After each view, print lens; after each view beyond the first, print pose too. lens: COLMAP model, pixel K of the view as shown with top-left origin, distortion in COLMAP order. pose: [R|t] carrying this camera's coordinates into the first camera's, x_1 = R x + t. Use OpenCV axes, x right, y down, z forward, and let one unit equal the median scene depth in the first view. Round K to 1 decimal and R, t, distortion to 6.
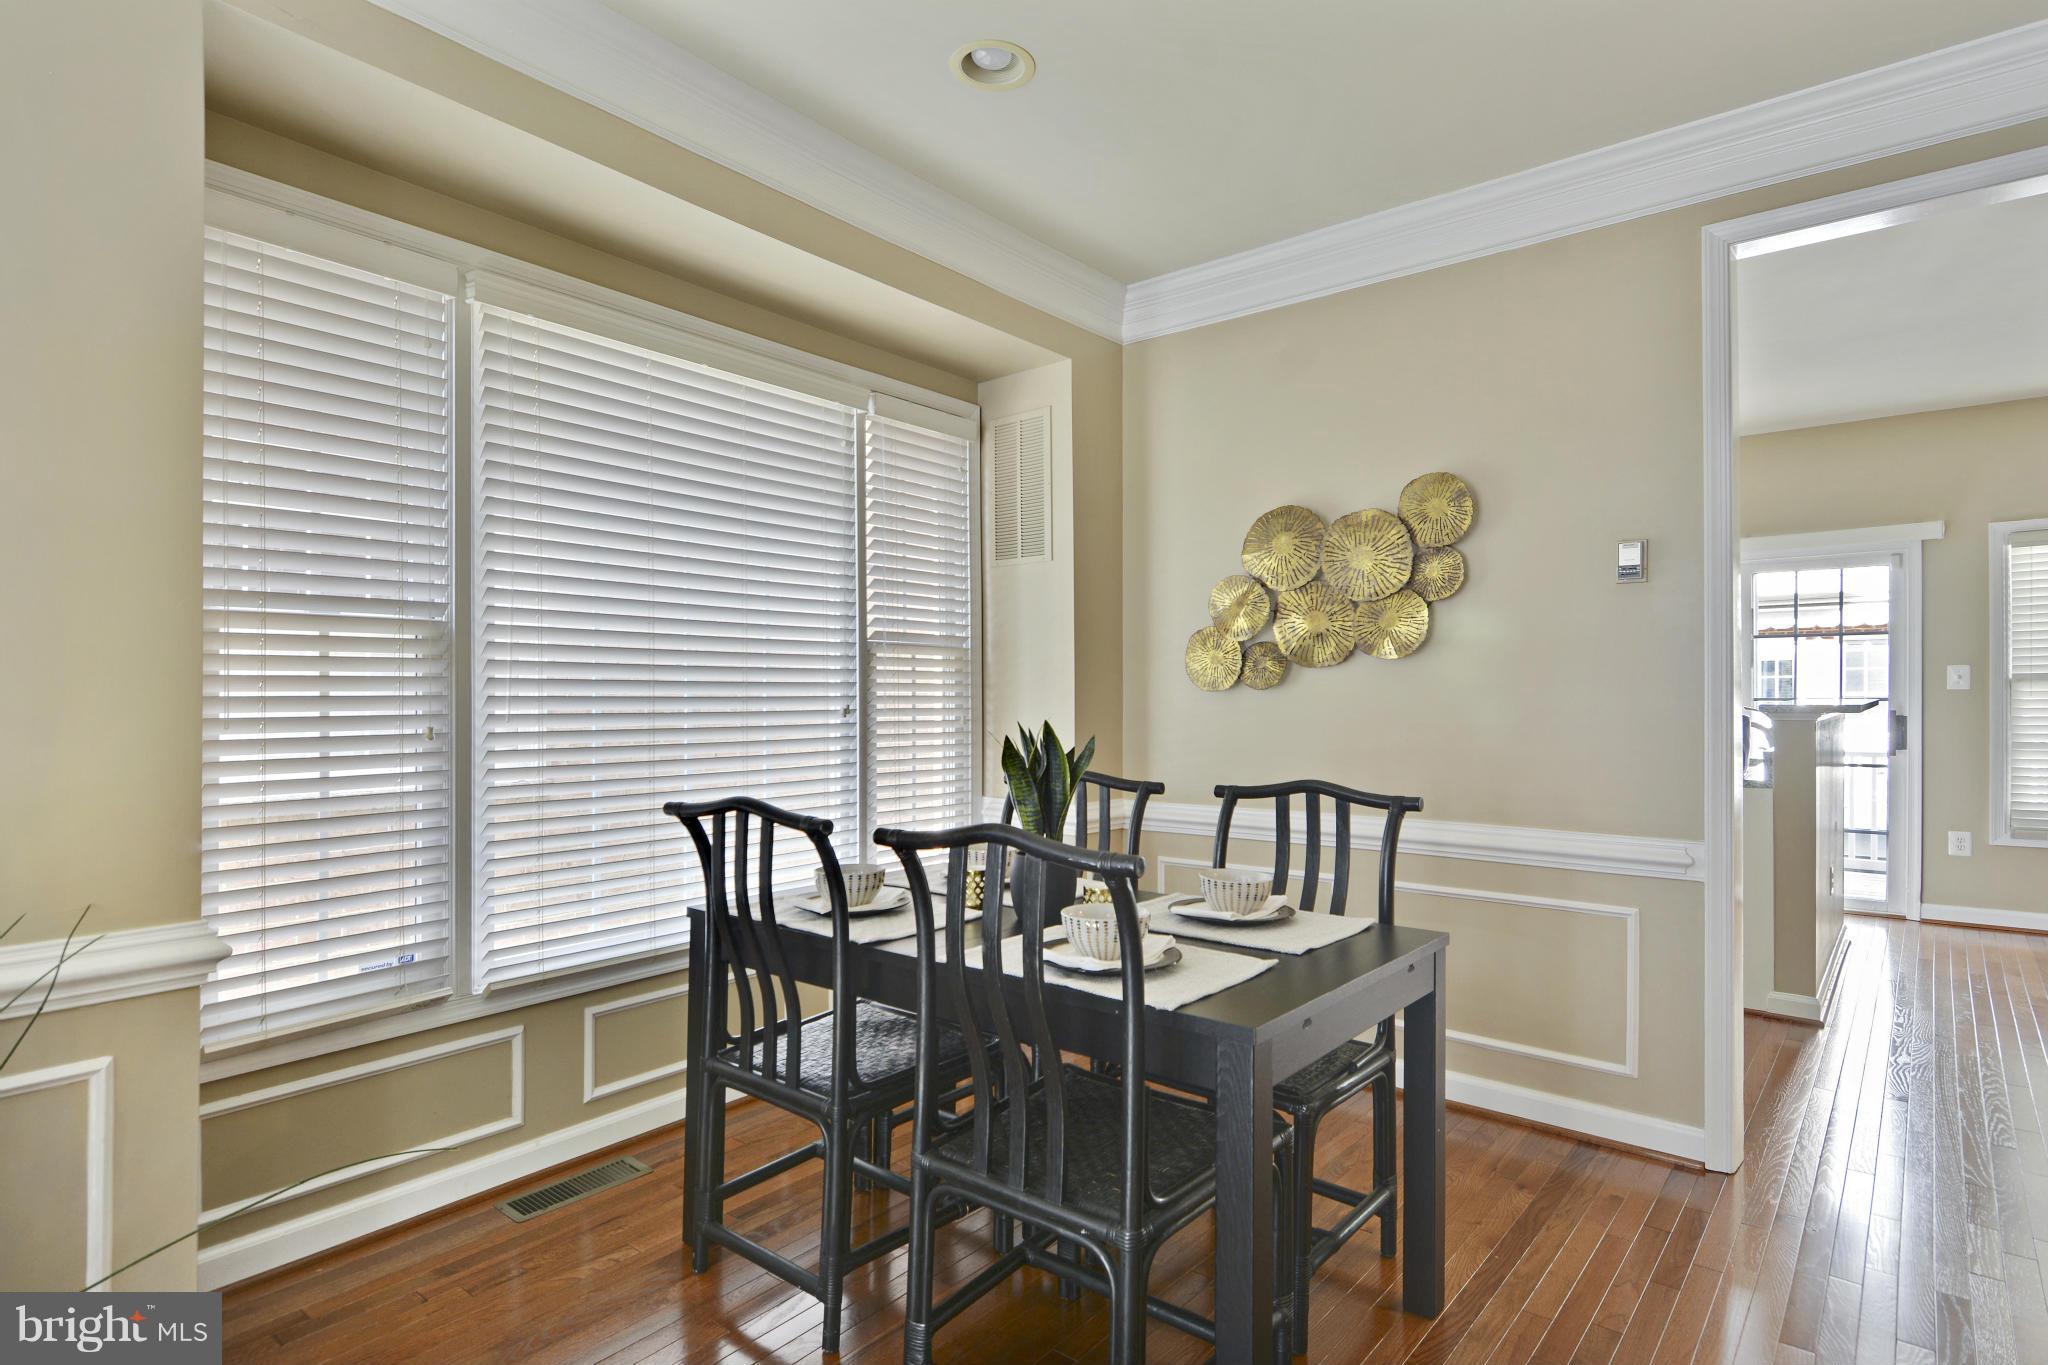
lens RADIAL K [[1076.3, 0, 1024.0], [0, 1076.3, 682.5], [0, 0, 1]] dist [0.086315, 0.000160]
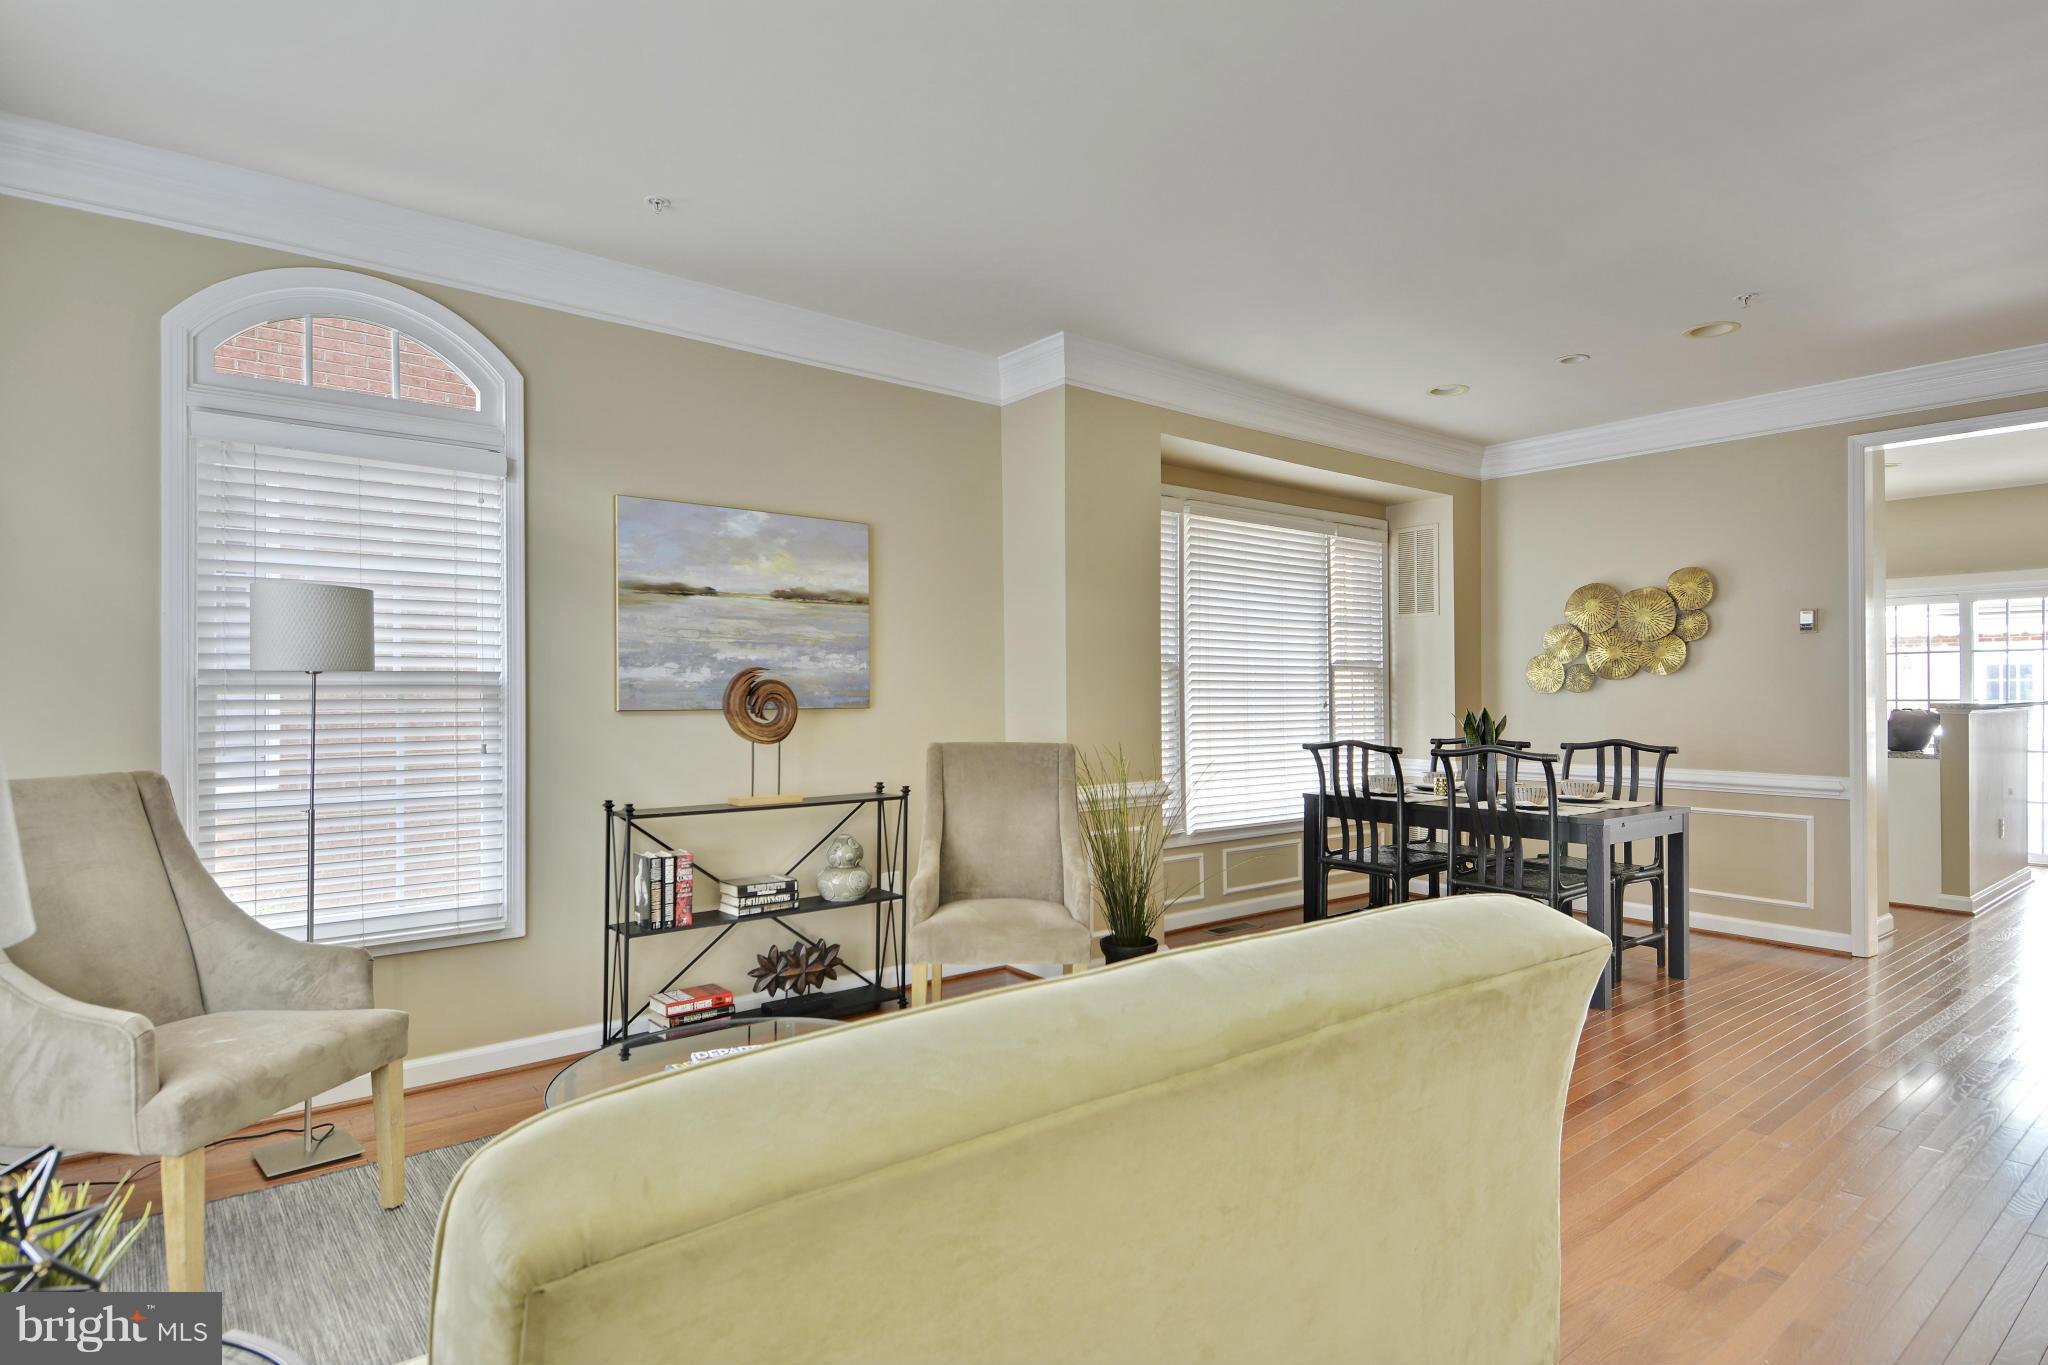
lens RADIAL K [[1084.8, 0, 1024.0], [0, 1084.8, 682.5], [0, 0, 1]] dist [0.017240, -0.000085]
pose [[0.977700, -0.002650, -0.209989, -0.283604], [0.002364, 0.999996, -0.001612, -0.009388], [0.209992, 0.001079, 0.977703, -0.887135]]
